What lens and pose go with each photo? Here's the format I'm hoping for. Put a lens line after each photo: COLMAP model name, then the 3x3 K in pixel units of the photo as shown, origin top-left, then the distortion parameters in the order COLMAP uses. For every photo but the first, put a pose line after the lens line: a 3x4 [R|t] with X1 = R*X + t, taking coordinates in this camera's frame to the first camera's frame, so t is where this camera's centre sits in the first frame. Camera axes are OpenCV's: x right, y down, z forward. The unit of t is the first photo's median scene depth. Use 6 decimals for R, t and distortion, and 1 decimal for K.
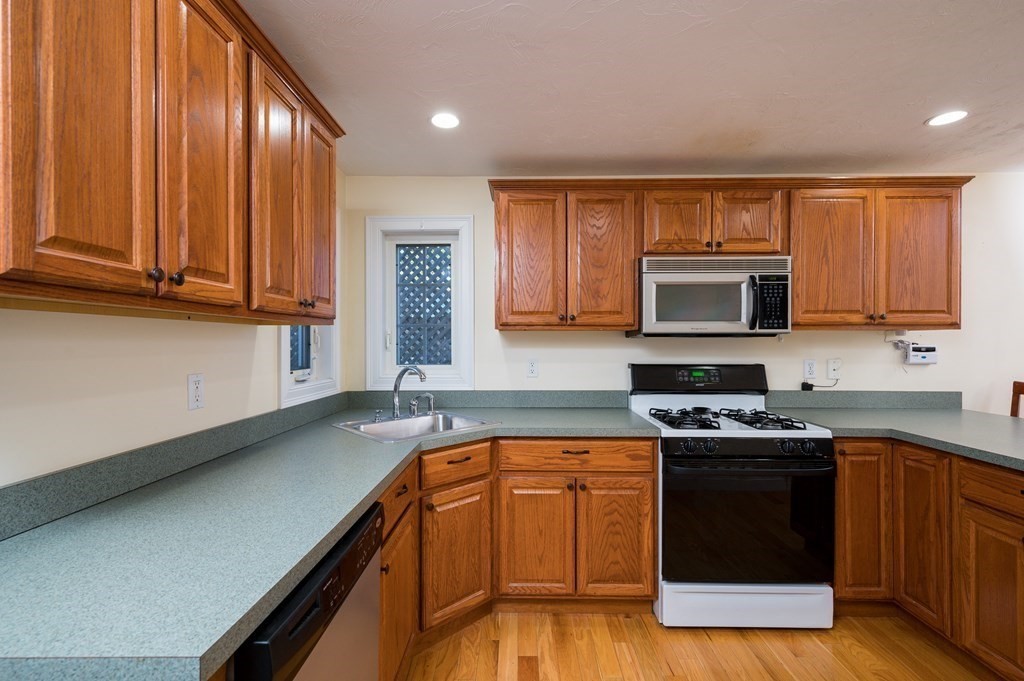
lens RADIAL K [[447.9, 0, 513.1], [0, 447.9, 342.0], [0, 0, 1]] dist [0.007130, 0.000186]
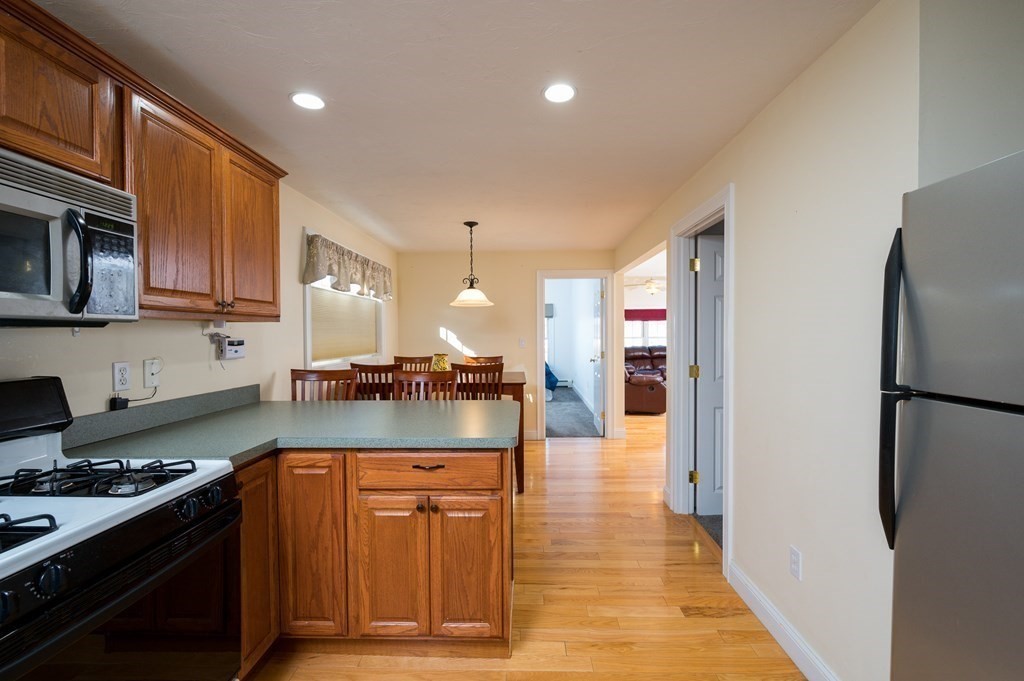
lens RADIAL K [[437.9, 0, 513.4], [0, 437.9, 342.1], [0, 0, 1]] dist [0.001220, 0.000075]
pose [[0.015677, -0.021784, 0.999640, 0.024332], [0.005441, 0.999750, 0.021701, -0.001829], [-0.999862, 0.005099, 0.015791, 0.468078]]
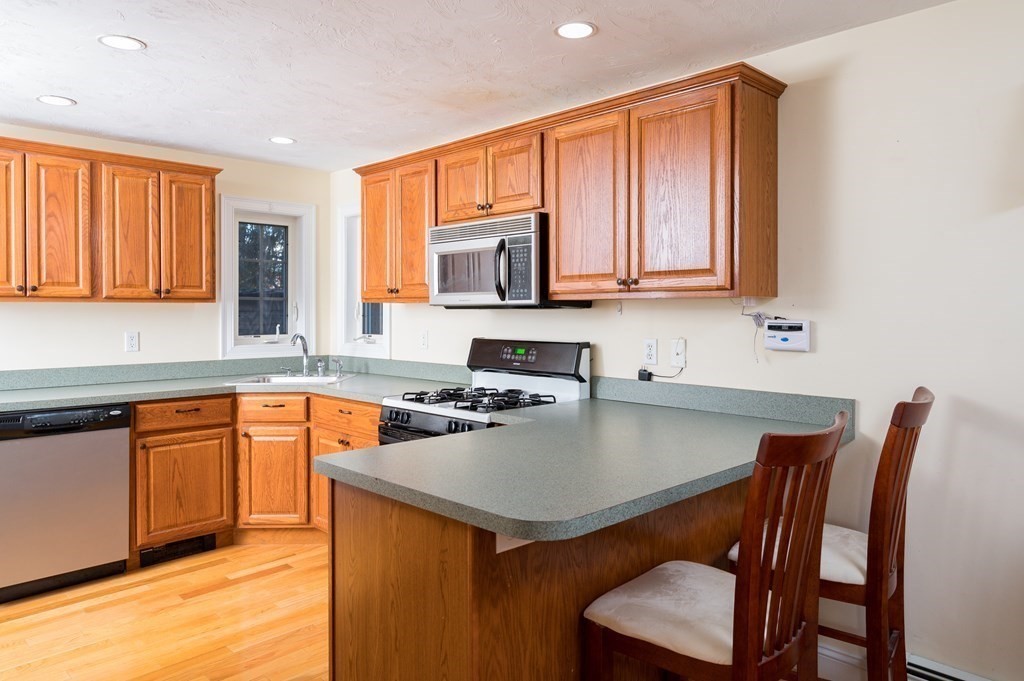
lens RADIAL K [[694.2, 0, 566.7], [0, 694.2, 318.4], [0, 0, 1]] dist [-0.002467, -0.003880]
pose [[0.735212, 0.006602, -0.677805, 1.513697], [-0.000106, 0.999954, 0.009625, -0.005959], [0.677837, -0.007004, 0.735179, 0.083897]]
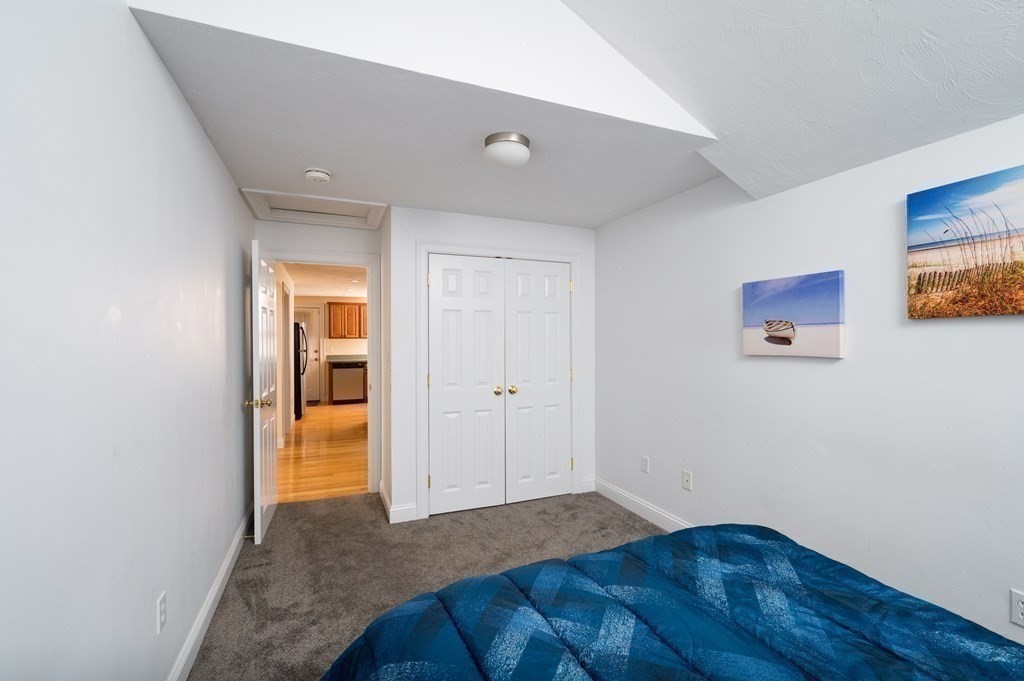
lens RADIAL K [[437.9, 0, 514.2], [0, 437.9, 343.3], [0, 0, 1]] dist [0.001220, 0.000075]
pose [[0.403481, 0.005576, -0.914971, 3.799771], [0.004299, 0.999959, 0.007990, -0.009980], [0.914978, -0.007158, 0.403441, 0.189121]]
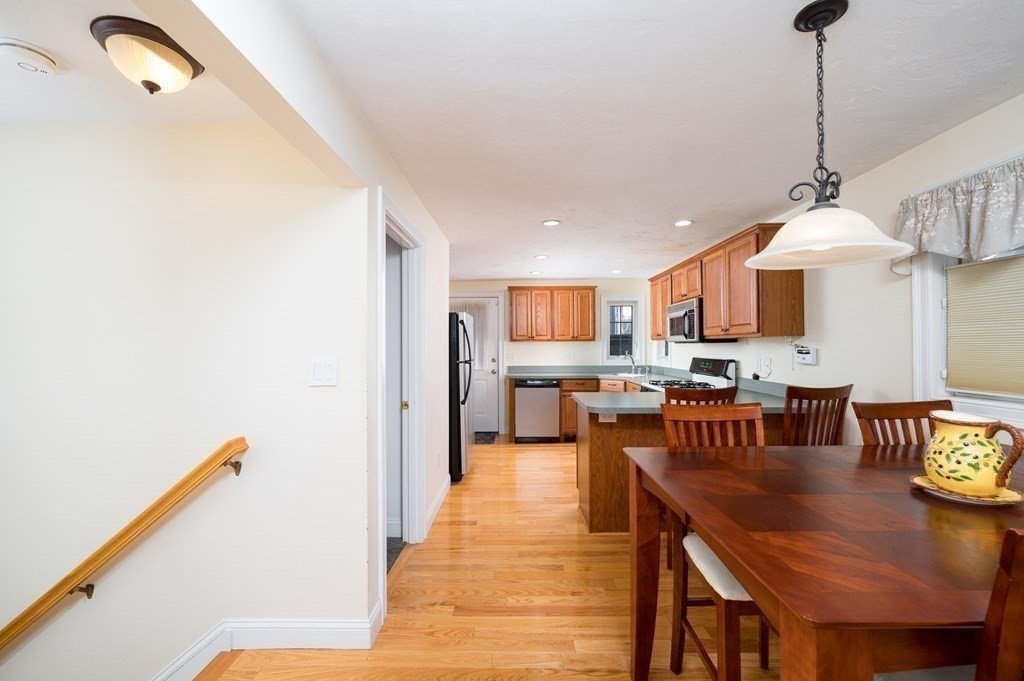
lens RADIAL K [[437.9, 0, 509.5], [0, 437.9, 344.9], [0, 0, 1]] dist [0.001220, 0.000075]
pose [[-0.005408, -0.002006, -0.999983, 2.330757], [0.005208, 0.999984, -0.002034, -0.004286], [0.999972, -0.005219, -0.005397, 0.257004]]
